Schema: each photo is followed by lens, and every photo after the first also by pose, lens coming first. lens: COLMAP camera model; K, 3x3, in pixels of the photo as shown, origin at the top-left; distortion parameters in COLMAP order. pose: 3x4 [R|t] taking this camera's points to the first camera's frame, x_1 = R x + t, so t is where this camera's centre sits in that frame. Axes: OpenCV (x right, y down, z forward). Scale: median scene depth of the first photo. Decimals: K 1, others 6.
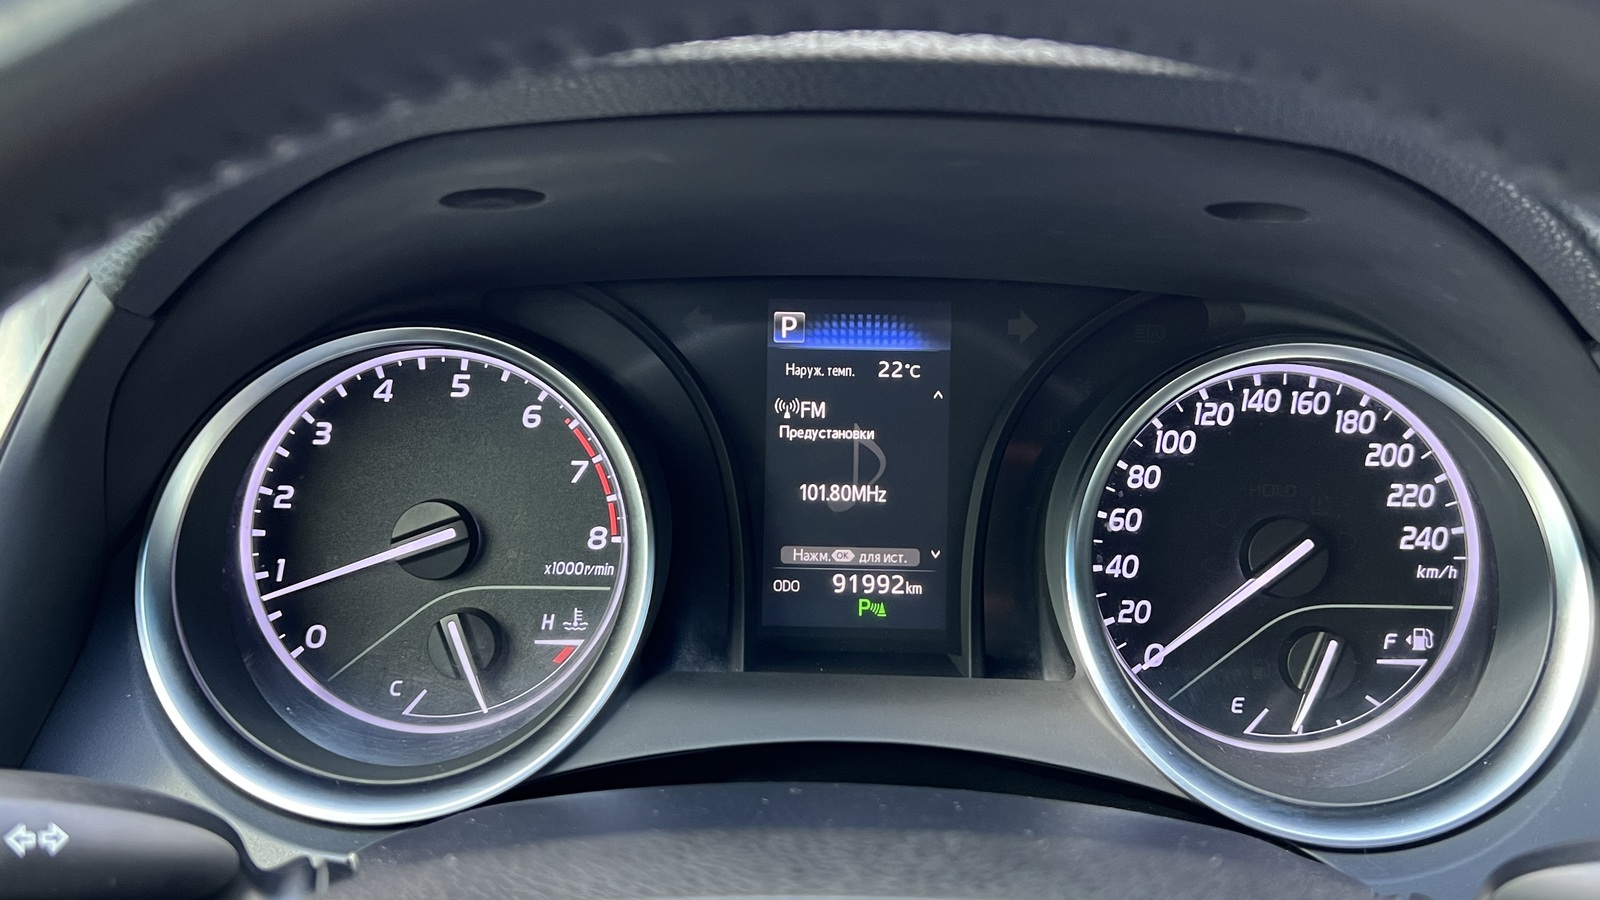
lens RADIAL K [[1601.7, 0, 799.8], [0, 1601.7, 442.7], [0, 0, 1]] dist [0.059317, 0.000000]
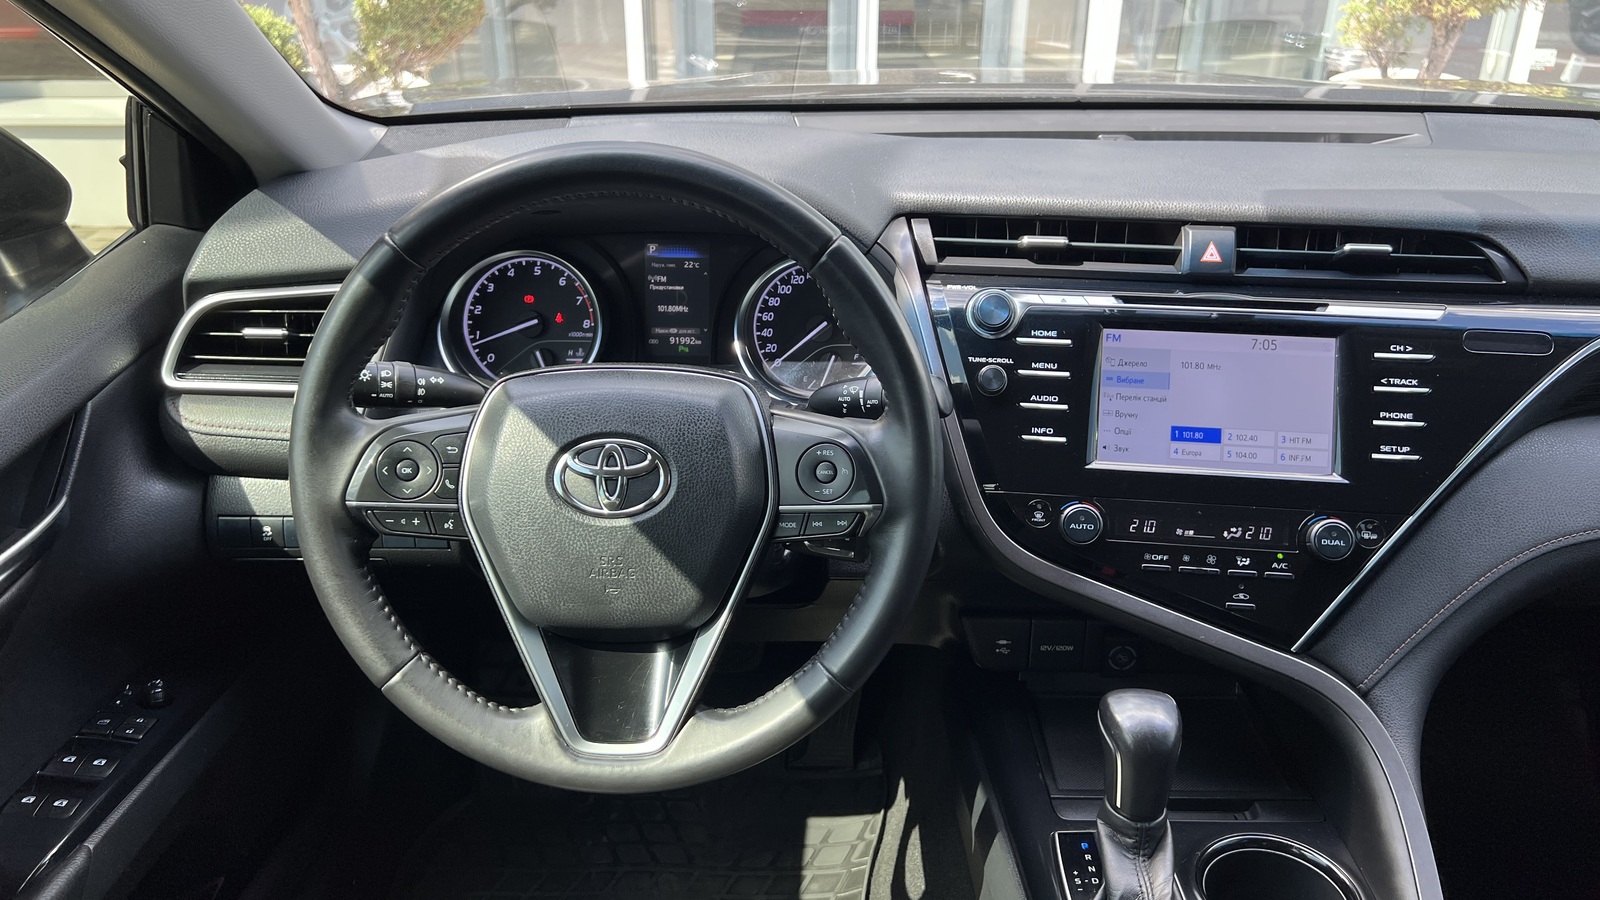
lens RADIAL K [[1197.5, 0, 804.7], [0, 1197.5, 460.4], [0, 0, 1]] dist [0.050213, -0.059947]
pose [[0.999933, -0.006288, 0.009749, 0.244956], [0.005246, 0.994630, 0.103366, 0.082834], [-0.010347, -0.103308, 0.994596, -1.185023]]
